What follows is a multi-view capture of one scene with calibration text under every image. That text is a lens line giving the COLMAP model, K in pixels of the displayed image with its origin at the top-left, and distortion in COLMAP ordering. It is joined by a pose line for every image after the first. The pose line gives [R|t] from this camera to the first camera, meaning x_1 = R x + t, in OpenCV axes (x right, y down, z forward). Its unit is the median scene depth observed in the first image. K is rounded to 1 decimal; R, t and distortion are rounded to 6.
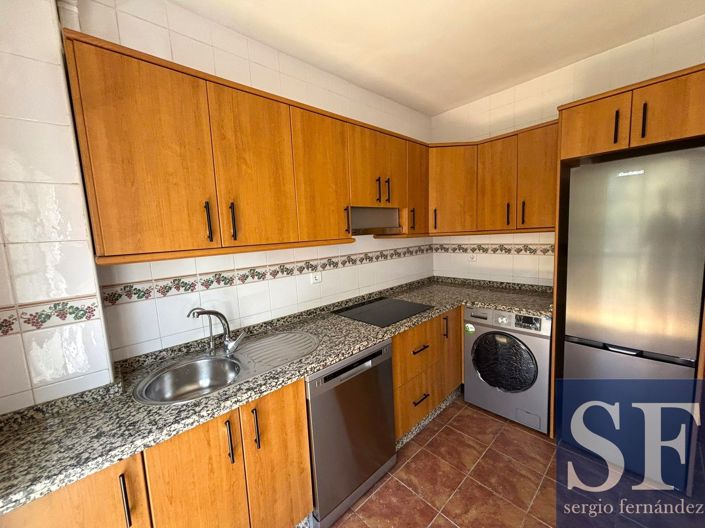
lens RADIAL K [[282.5, 0, 352.5], [0, 282.5, 264.0], [0, 0, 1]] dist [0.001121, -0.000133]
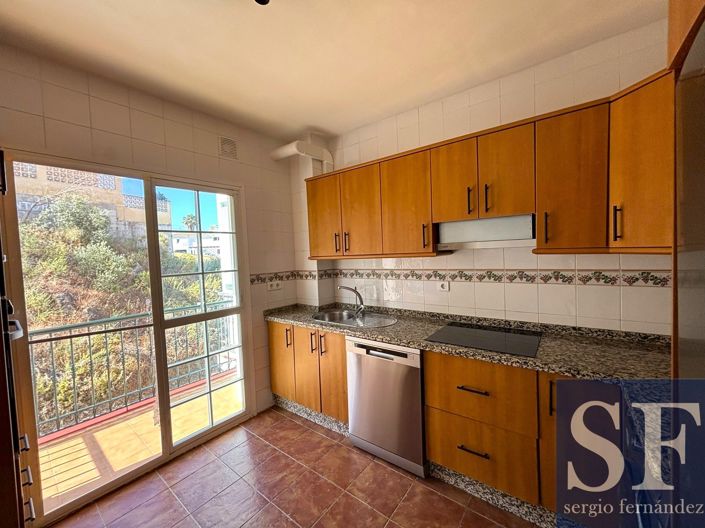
lens RADIAL K [[286.6, 0, 350.8], [0, 286.6, 261.0], [0, 0, 1]] dist [-0.000011, 0.000017]
pose [[0.159288, 0.075746, -0.984322, 1.041033], [-0.081384, 0.994666, 0.063372, -0.105141], [0.983872, 0.070013, 0.164603, 0.513064]]
